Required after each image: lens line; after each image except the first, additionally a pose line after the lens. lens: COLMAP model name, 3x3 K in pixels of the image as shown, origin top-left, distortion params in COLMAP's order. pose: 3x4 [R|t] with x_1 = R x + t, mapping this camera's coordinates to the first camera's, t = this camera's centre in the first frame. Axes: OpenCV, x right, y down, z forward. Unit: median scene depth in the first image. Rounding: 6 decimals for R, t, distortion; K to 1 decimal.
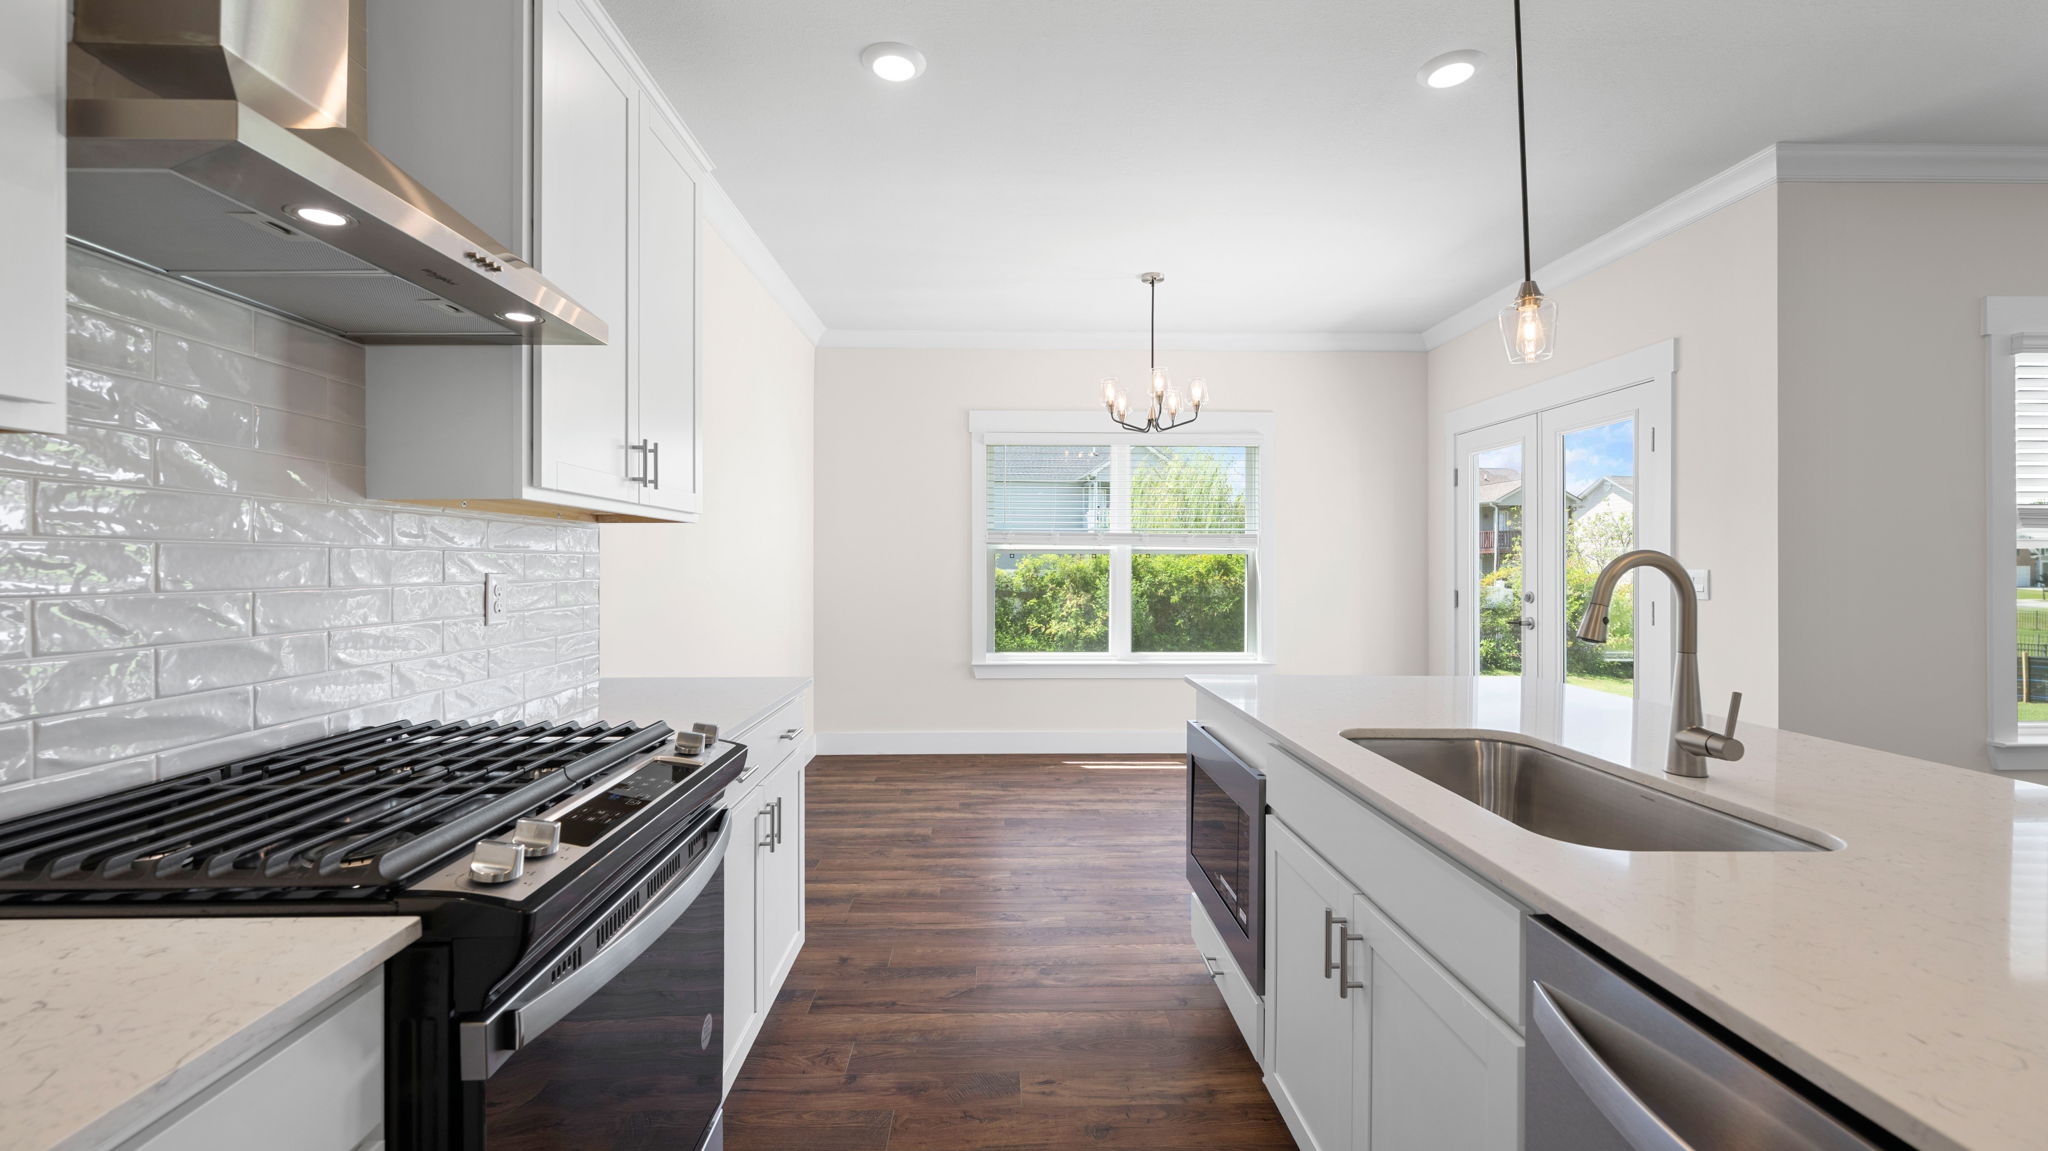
lens RADIAL K [[819.7, 0, 1017.3], [0, 819.7, 561.1], [0, 0, 1]] dist [-0.000344, -0.000054]
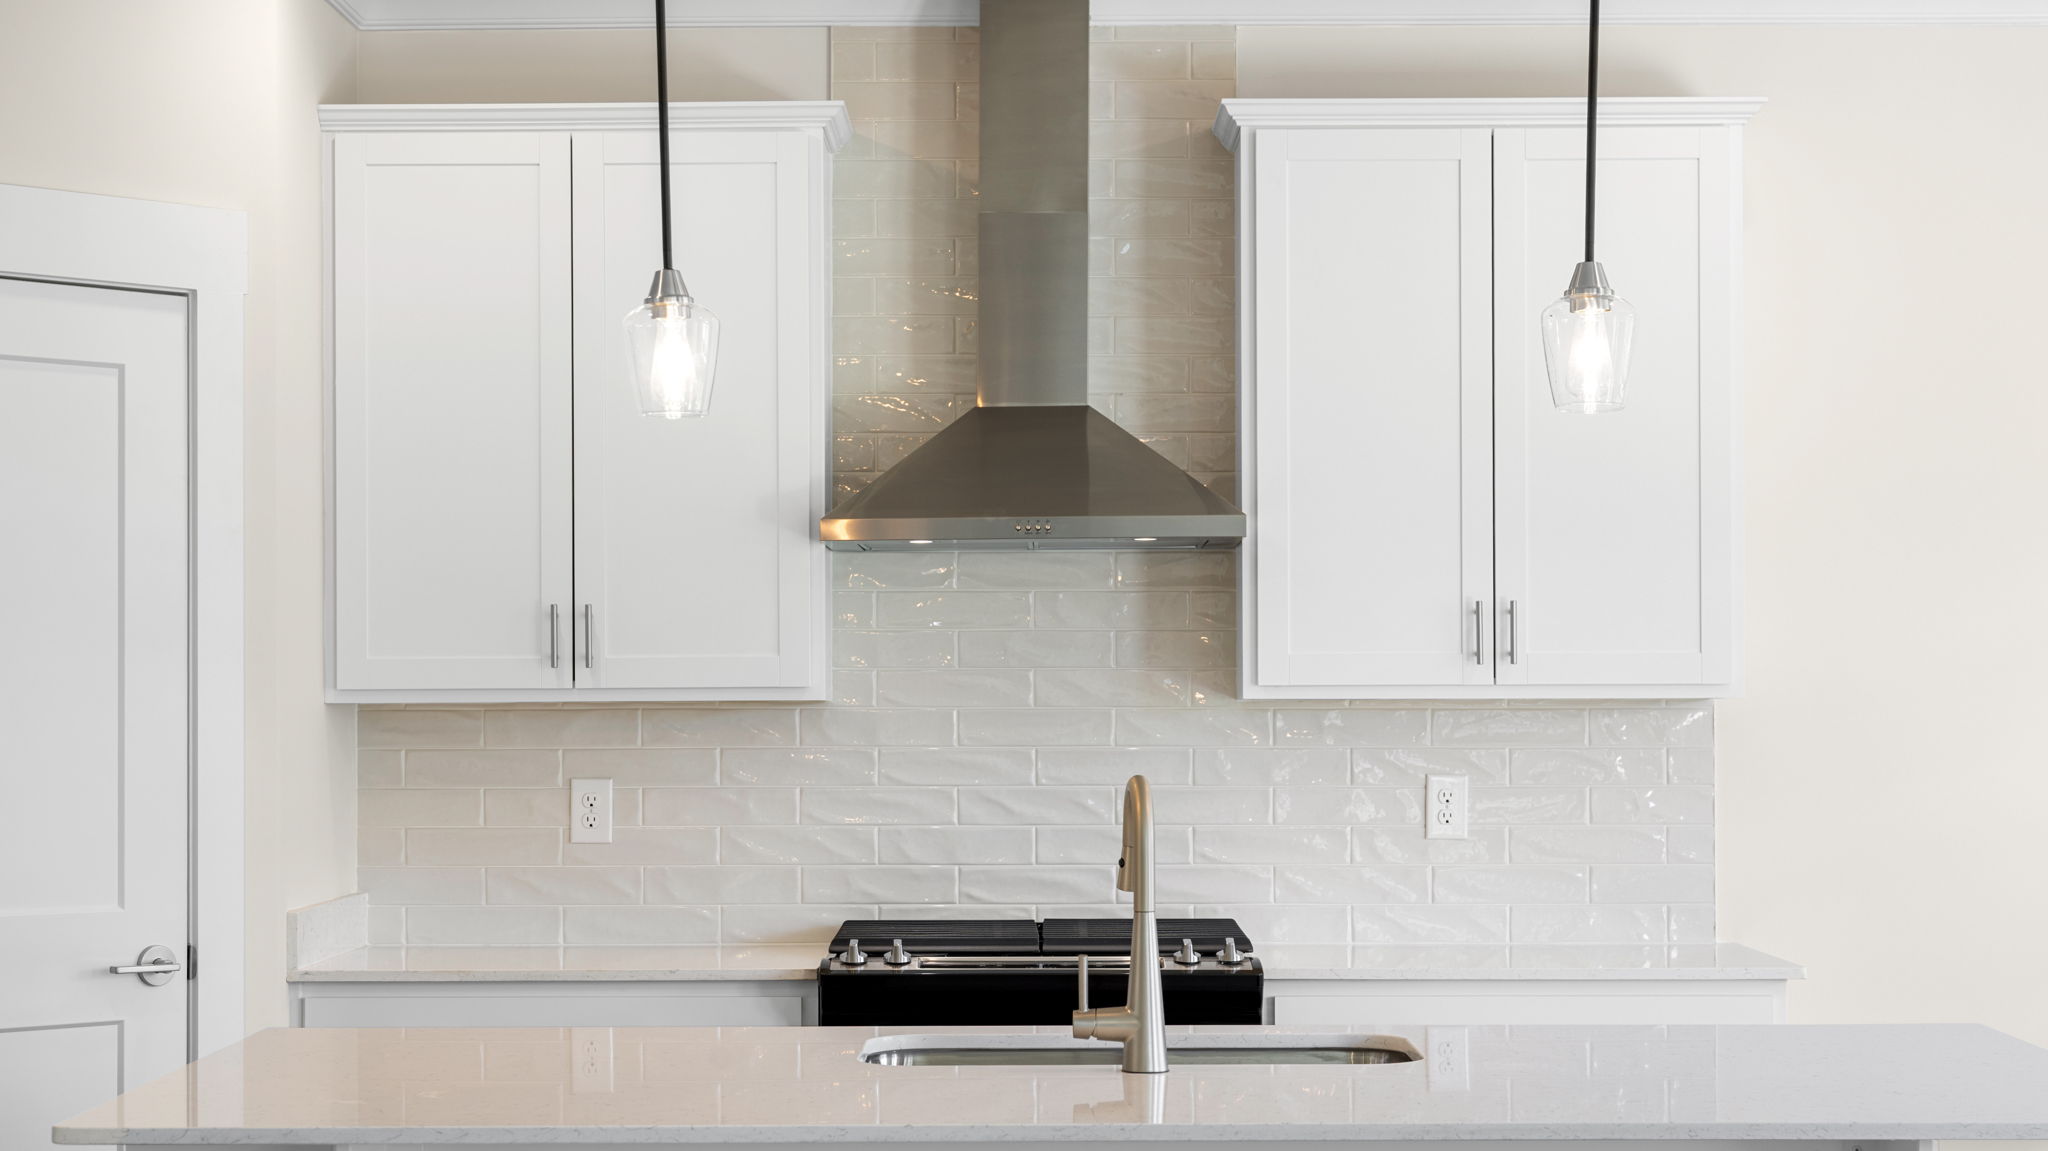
lens RADIAL K [[3498.2, 0, 1025.5], [0, 3498.2, 669.8], [0, 0, 1]] dist [0.000500, 0.035717]
pose [[-0.026636, -0.008395, -0.999610, 1.442822], [0.006977, 0.999939, -0.008584, -0.031698], [0.999621, -0.007203, -0.026576, 0.346813]]
